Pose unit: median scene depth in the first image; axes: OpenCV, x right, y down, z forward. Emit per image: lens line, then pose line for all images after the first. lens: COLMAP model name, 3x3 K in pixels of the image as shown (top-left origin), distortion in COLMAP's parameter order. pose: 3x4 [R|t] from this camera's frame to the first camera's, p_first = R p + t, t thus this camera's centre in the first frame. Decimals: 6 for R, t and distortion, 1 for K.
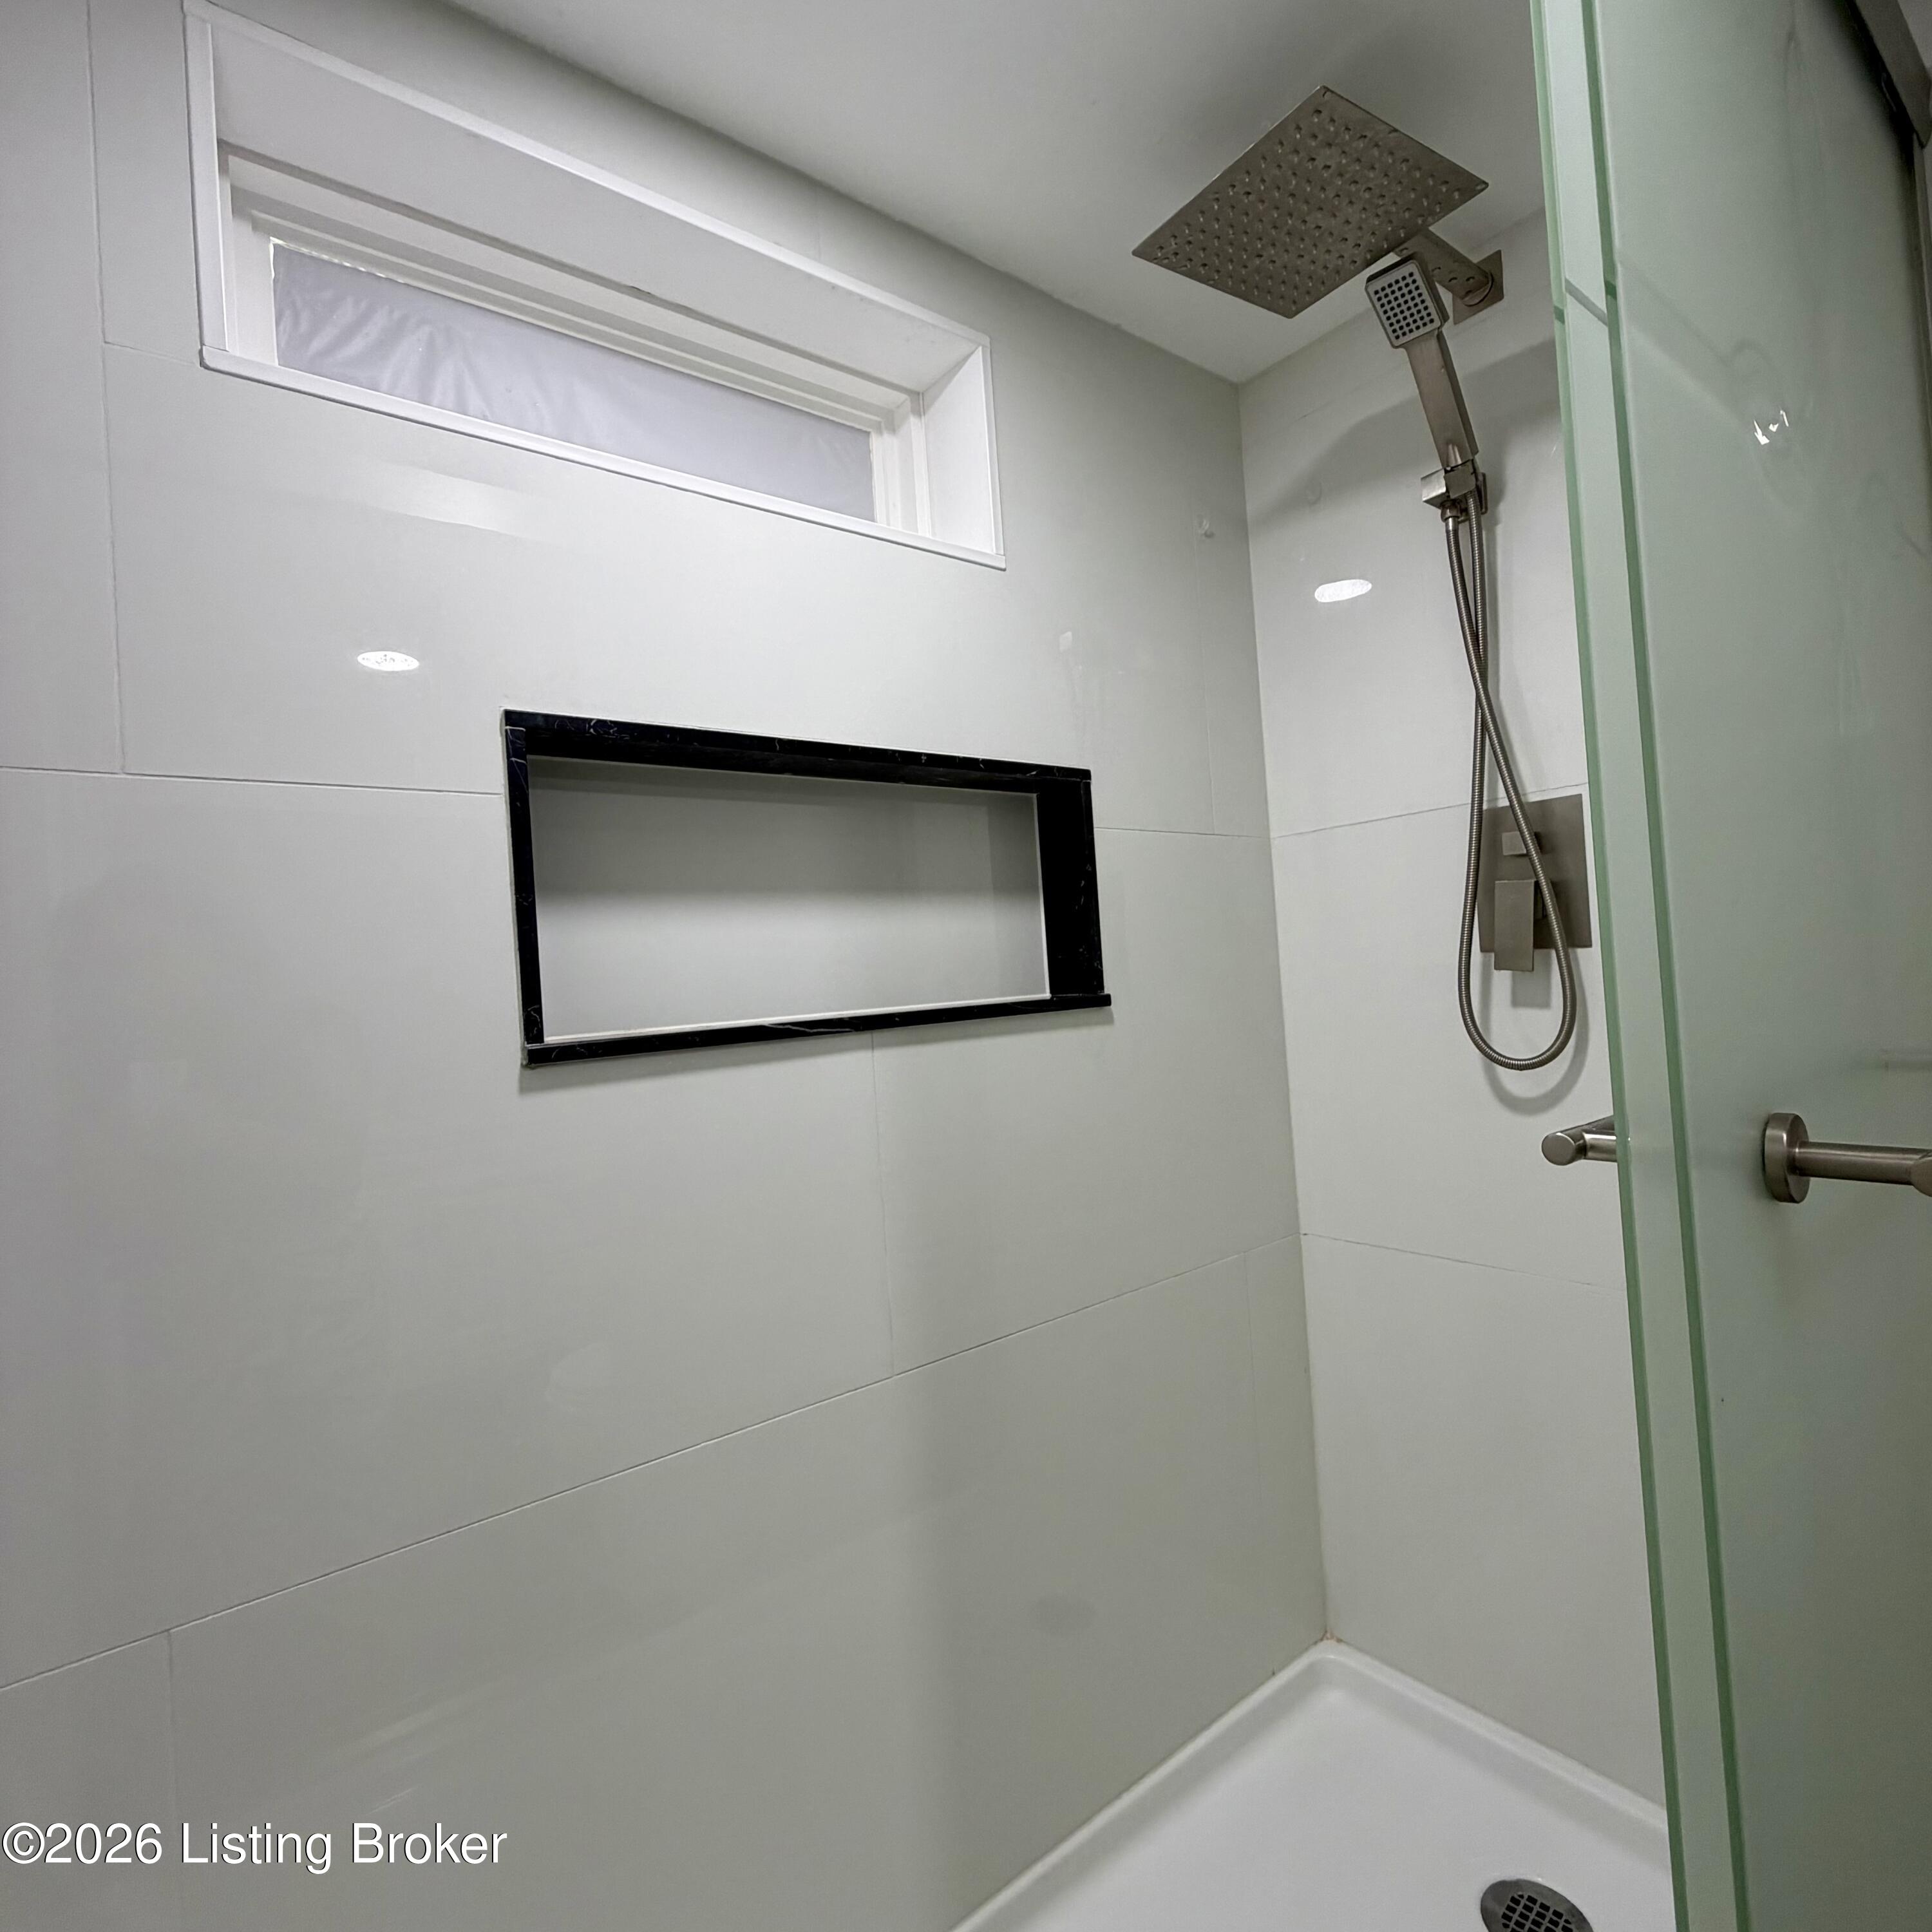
lens RADIAL K [[1028.8, 0, 968.9], [0, 1028.8, 964.4], [0, 0, 1]] dist [0.000444, -0.000200]
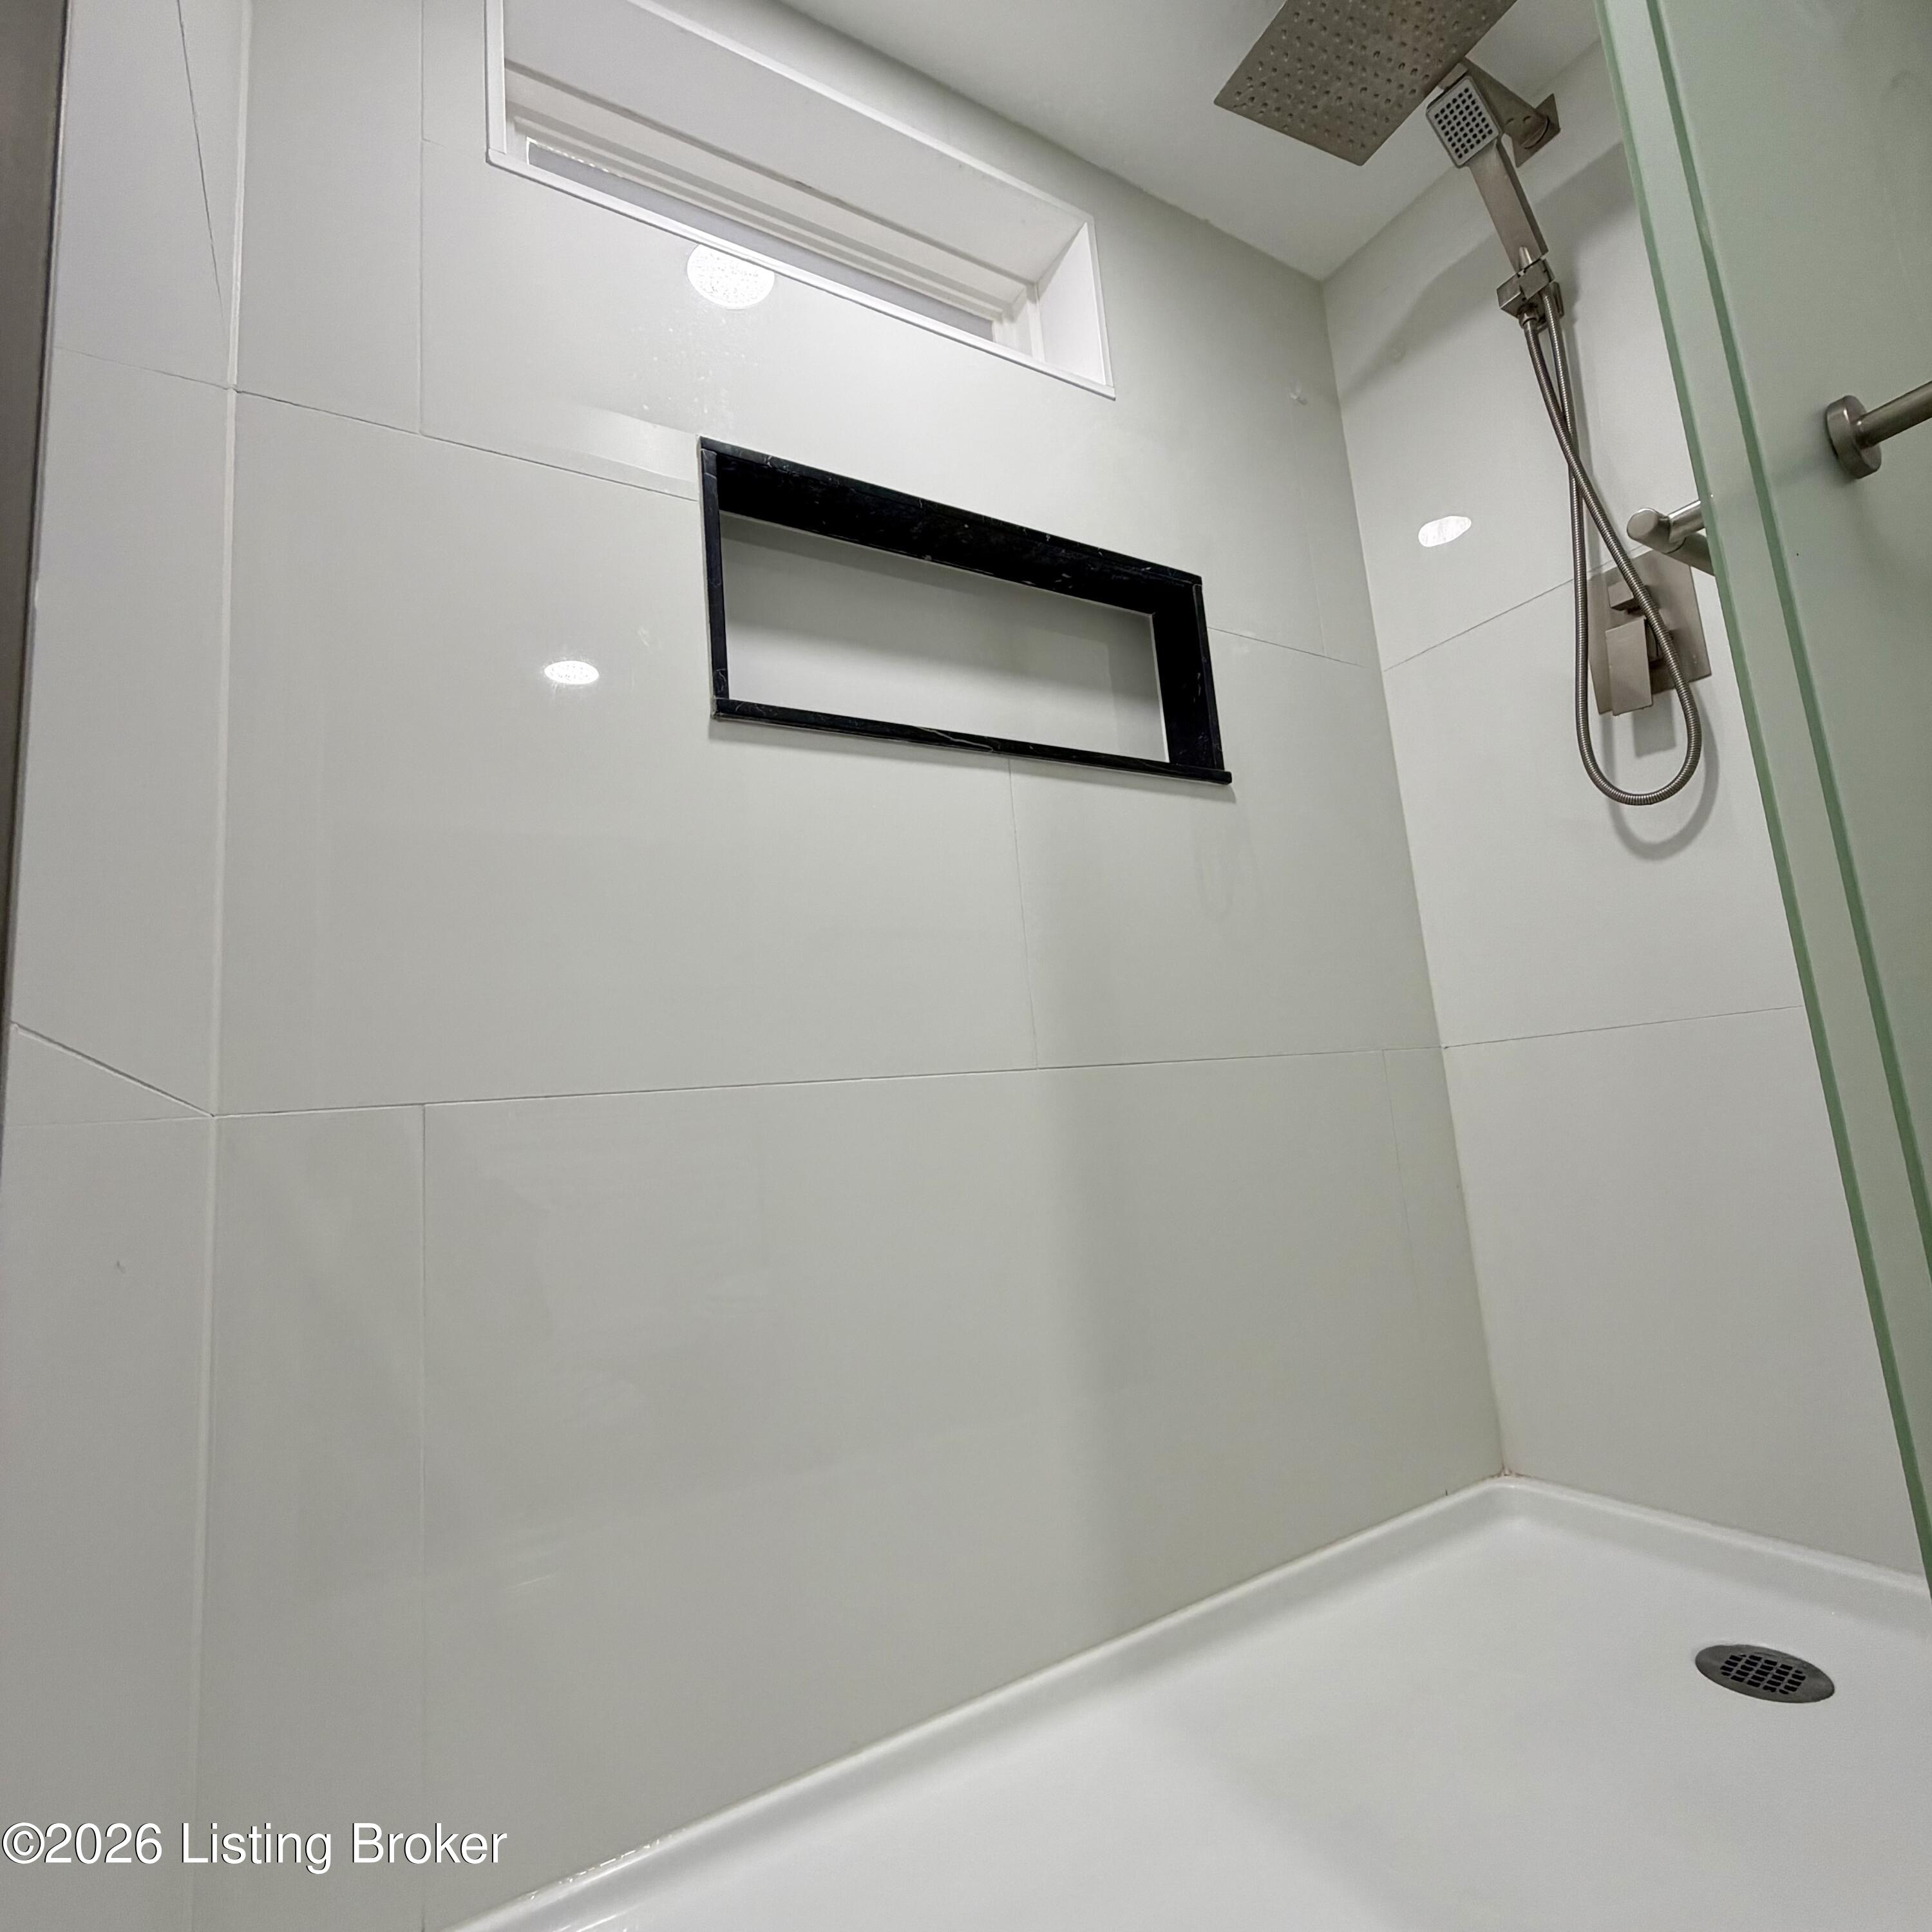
lens RADIAL K [[1028.8, 0, 969.2], [0, 1028.8, 970.6], [0, 0, 1]] dist [0.000444, -0.000200]
pose [[0.992367, -0.035873, -0.117990, -0.012173], [0.020521, 0.991454, -0.128835, 0.374258], [0.121604, 0.125431, 0.984622, -0.051356]]
